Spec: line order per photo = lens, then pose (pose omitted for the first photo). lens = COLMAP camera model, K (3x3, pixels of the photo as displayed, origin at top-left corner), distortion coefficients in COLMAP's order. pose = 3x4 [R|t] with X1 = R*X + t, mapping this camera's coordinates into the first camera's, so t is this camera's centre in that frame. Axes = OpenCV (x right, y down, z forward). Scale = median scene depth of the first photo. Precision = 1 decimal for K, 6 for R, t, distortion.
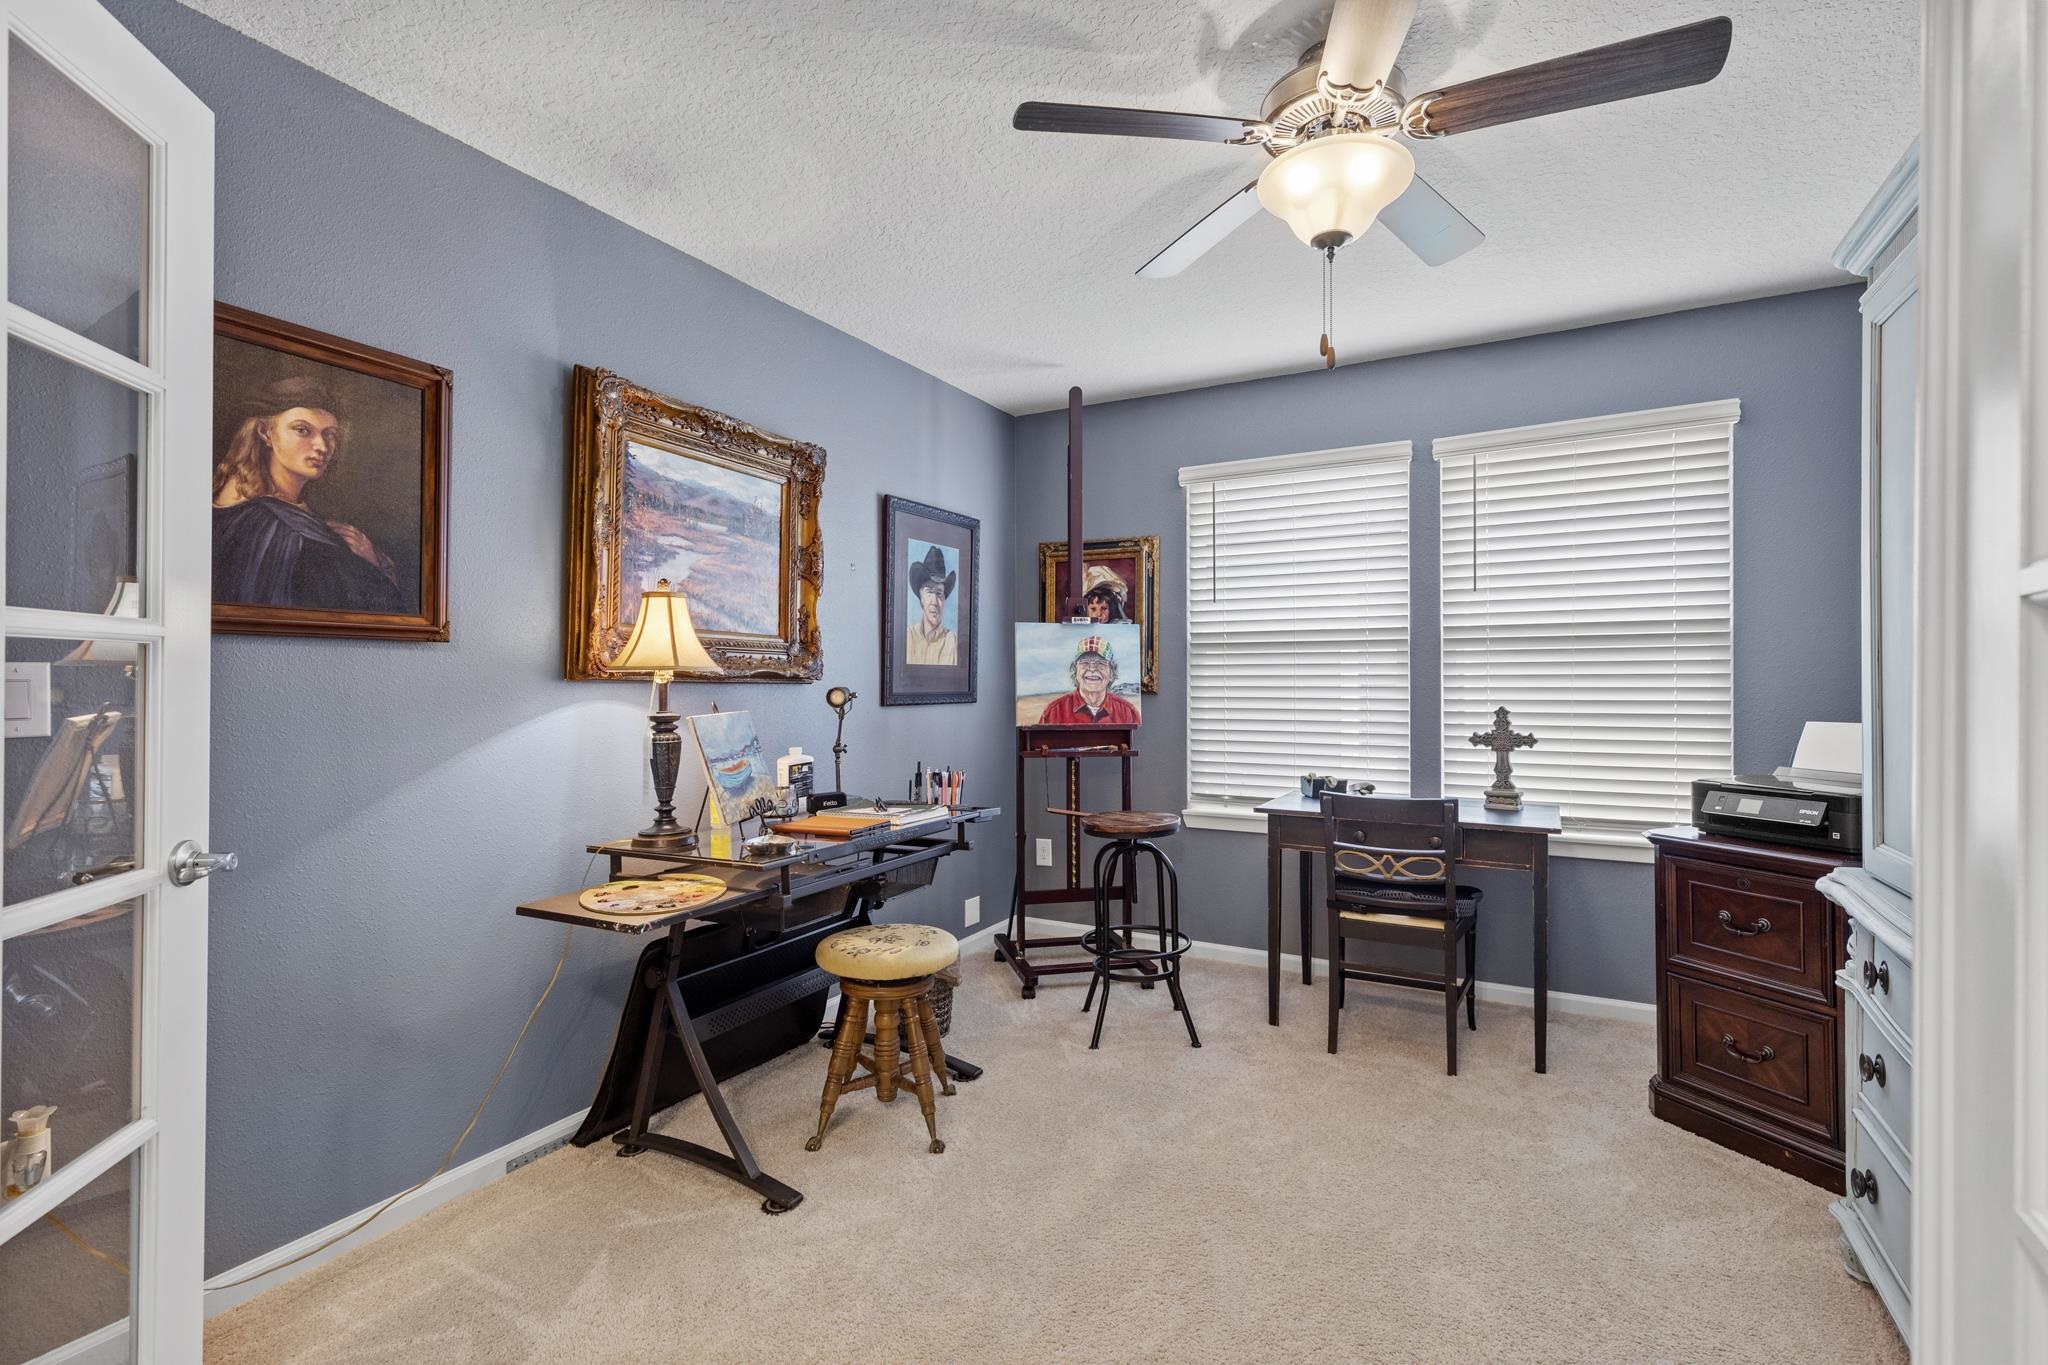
lens RADIAL K [[930.1, 0, 1017.8], [0, 930.1, 648.4], [0, 0, 1]] dist [0.002909, -0.001465]
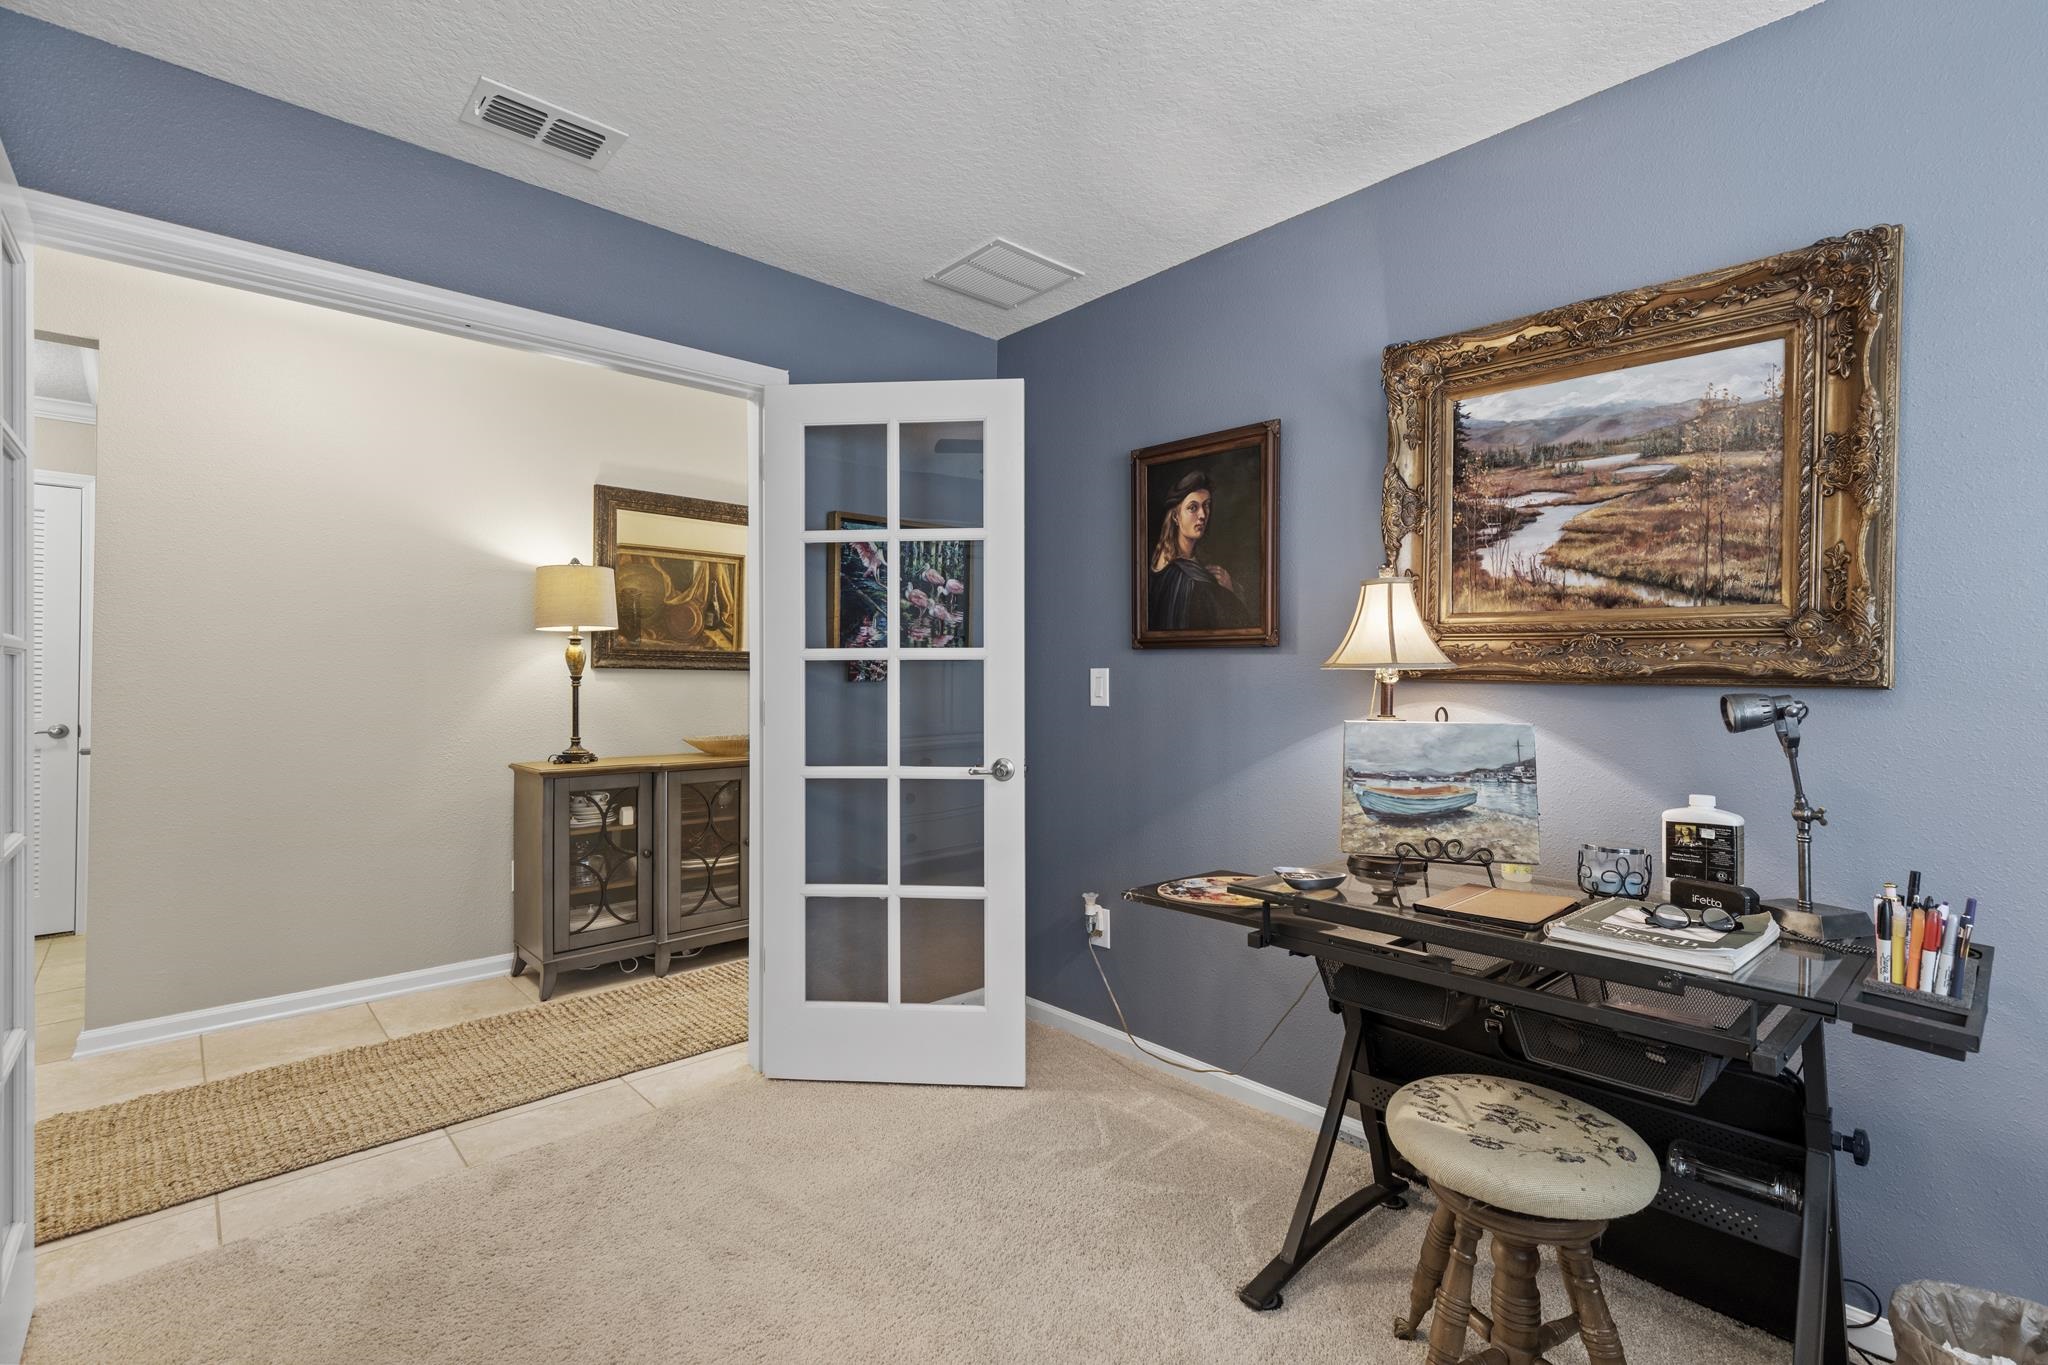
lens RADIAL K [[930.1, 0, 1017.8], [0, 930.1, 648.4], [0, 0, 1]] dist [0.002909, -0.001465]
pose [[-0.318084, -0.030667, -0.947567, 0.551978], [0.026035, 0.998817, -0.041065, 0.031598], [0.947705, -0.037732, -0.316909, 0.939189]]
